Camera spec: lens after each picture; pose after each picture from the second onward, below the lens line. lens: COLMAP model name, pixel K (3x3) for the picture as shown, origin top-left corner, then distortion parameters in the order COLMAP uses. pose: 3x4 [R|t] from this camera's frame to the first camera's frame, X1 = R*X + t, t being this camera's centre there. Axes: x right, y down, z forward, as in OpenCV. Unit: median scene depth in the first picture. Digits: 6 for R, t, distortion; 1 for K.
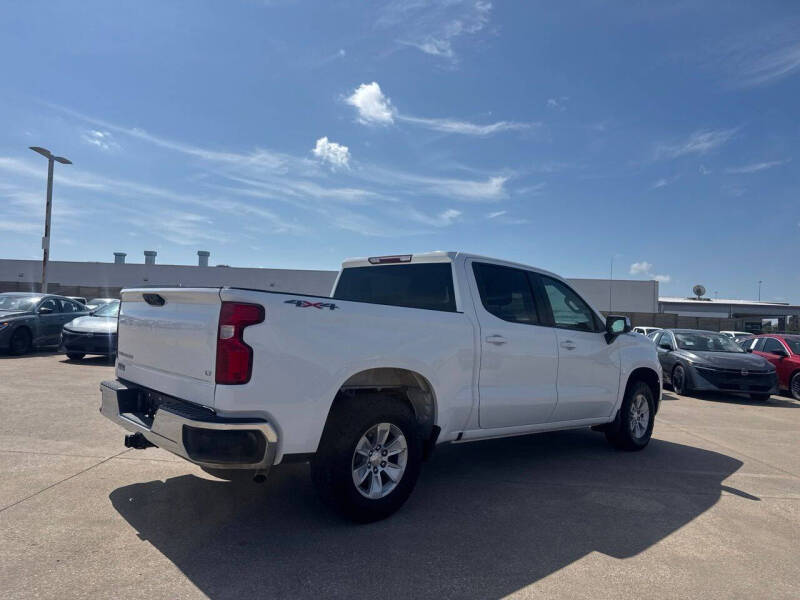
lens RADIAL K [[564.8, 0, 400.5], [0, 564.8, 302.9], [0, 0, 1]] dist [0.043169, -0.050202]
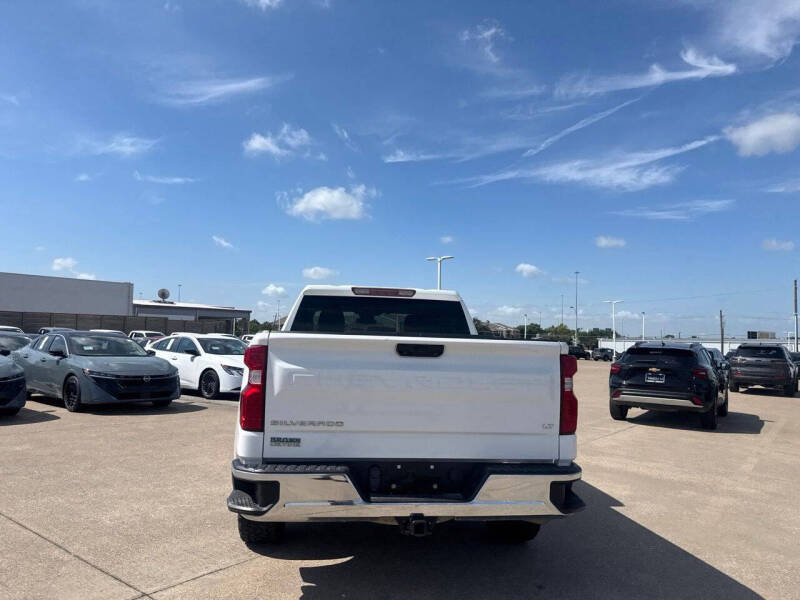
lens RADIAL K [[564.8, 0, 396.2], [0, 564.8, 304.5], [0, 0, 1]] dist [0.043169, -0.050202]
pose [[0.588288, 0.021398, 0.808368, -0.116766], [-0.024929, 0.999655, -0.008320, -0.006780], [-0.808267, -0.015257, 0.588619, 0.056034]]
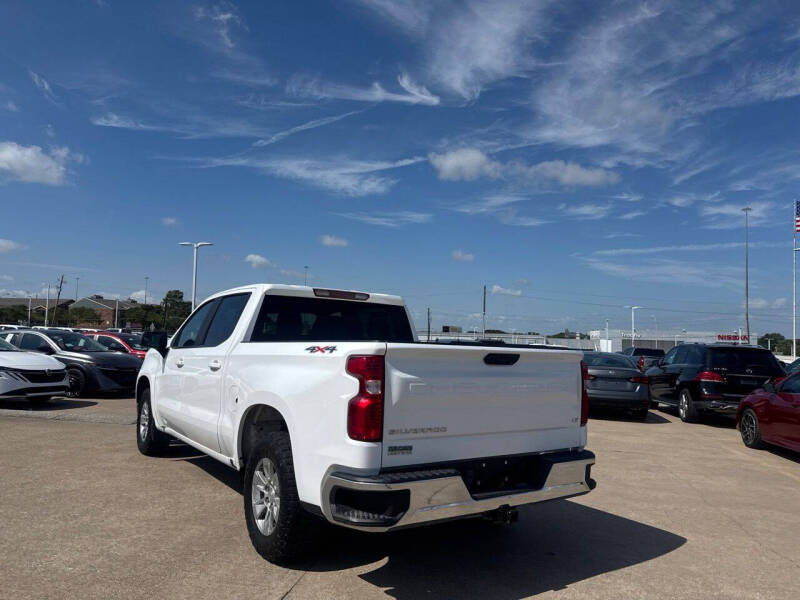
lens RADIAL K [[564.8, 0, 398.5], [0, 564.8, 302.5], [0, 0, 1]] dist [0.043169, -0.050202]
pose [[0.146263, 0.026772, 0.988883, -0.142971], [-0.061829, 0.997927, -0.017872, -0.007371], [-0.987312, -0.058527, 0.147615, 0.107484]]
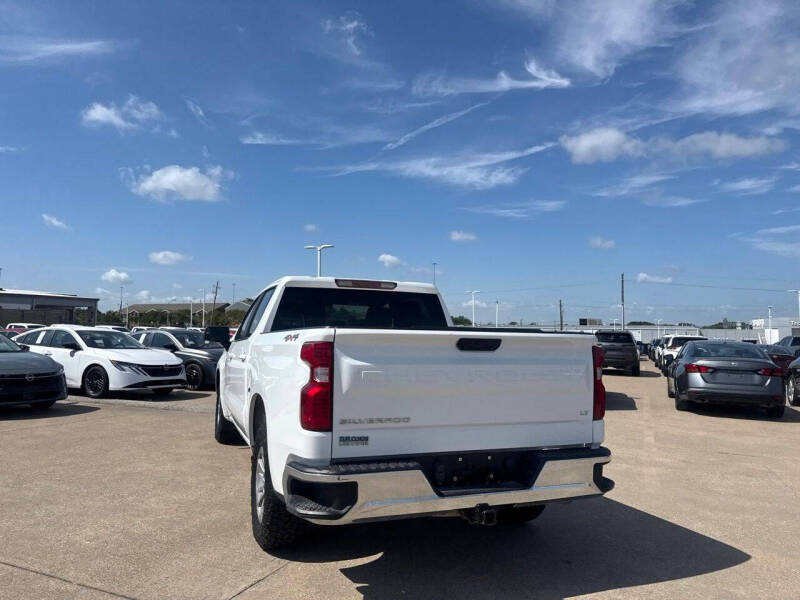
lens RADIAL K [[564.8, 0, 397.4], [0, 564.8, 300.9], [0, 0, 1]] dist [0.043169, -0.050202]
pose [[0.372309, 0.012739, 0.928021, -0.131364], [-0.029785, 0.999555, -0.001771, -0.006823], [-0.927631, -0.026982, 0.372523, 0.082981]]
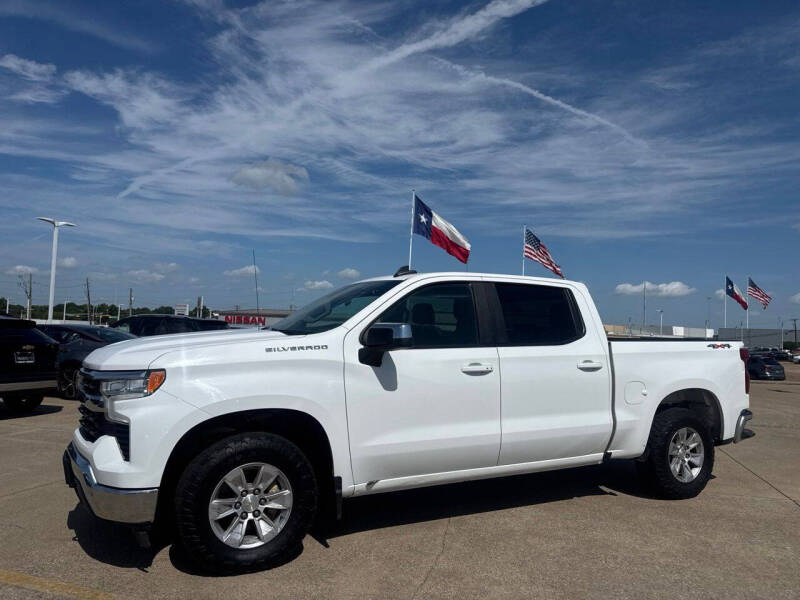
lens RADIAL K [[564.8, 0, 404.5], [0, 564.8, 301.0], [0, 0, 1]] dist [0.043169, -0.050202]
pose [[-0.959476, -0.060909, 0.275130, 0.004445], [-0.085886, 0.993115, -0.079658, 0.008381], [-0.268384, -0.100060, -0.958101, 0.319002]]
